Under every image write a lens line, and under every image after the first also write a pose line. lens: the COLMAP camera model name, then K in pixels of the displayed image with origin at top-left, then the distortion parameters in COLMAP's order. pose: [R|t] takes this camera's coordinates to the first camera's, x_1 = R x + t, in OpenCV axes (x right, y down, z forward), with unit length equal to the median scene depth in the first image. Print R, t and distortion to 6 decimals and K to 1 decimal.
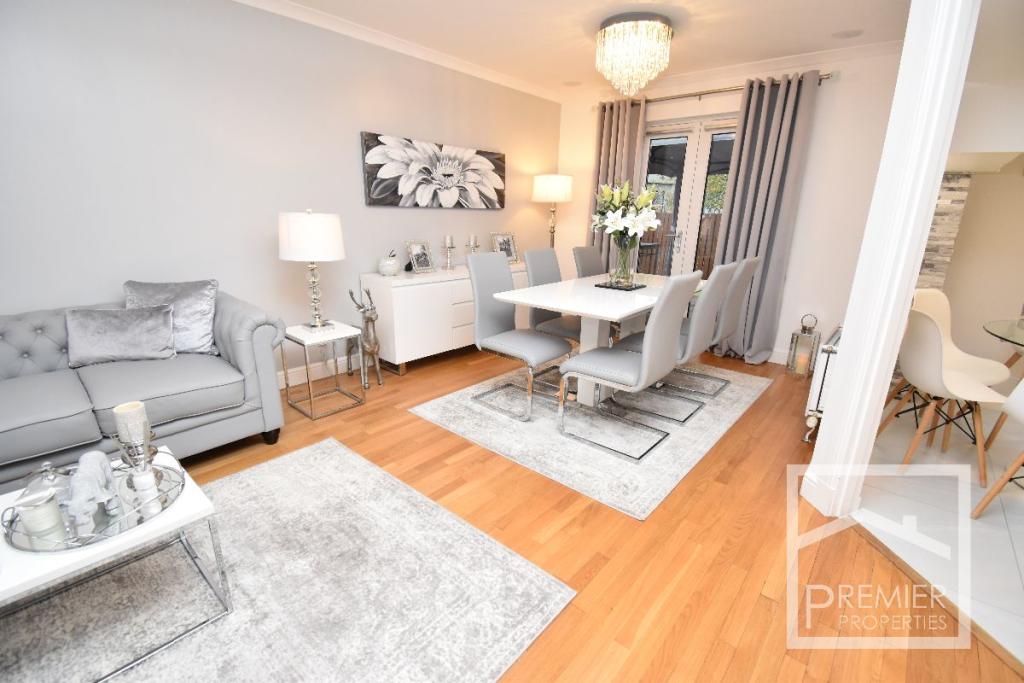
lens RADIAL K [[457.3, 0, 510.8], [0, 457.3, 344.9], [0, 0, 1]] dist [-0.001620, -0.001405]
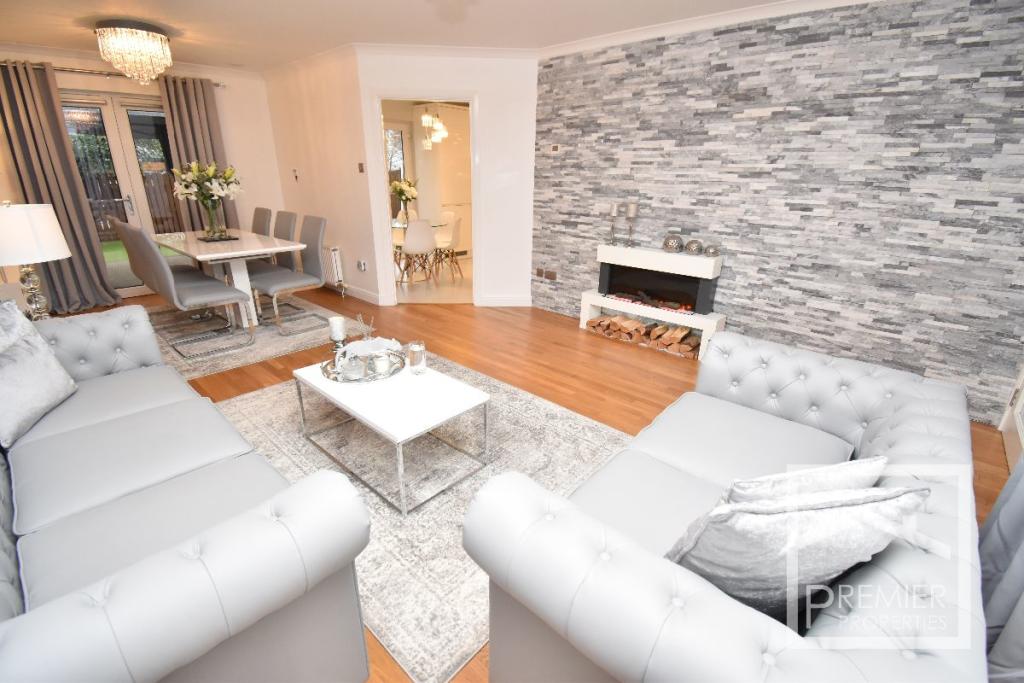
lens RADIAL K [[457.3, 0, 510.2], [0, 457.3, 339.5], [0, 0, 1]] dist [-0.001620, -0.001405]
pose [[0.027714, -0.367098, 0.929769, -1.234248], [0.279420, 0.895894, 0.345395, -0.097310], [-0.959769, 0.250224, 0.127403, 0.111840]]
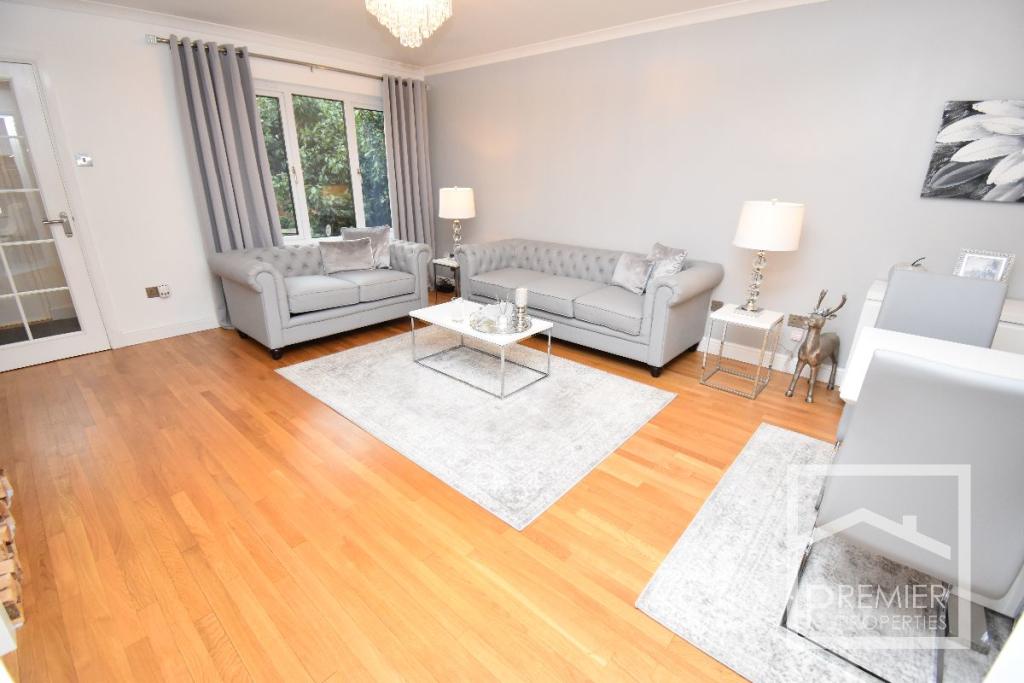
lens RADIAL K [[457.3, 0, 507.8], [0, 457.3, 336.6], [0, 0, 1]] dist [-0.001620, -0.001405]
pose [[-0.018260, 0.309390, -0.950760, 0.653725], [-0.300952, 0.905117, 0.300317, -0.146079], [0.953465, 0.291617, 0.076584, 0.438103]]
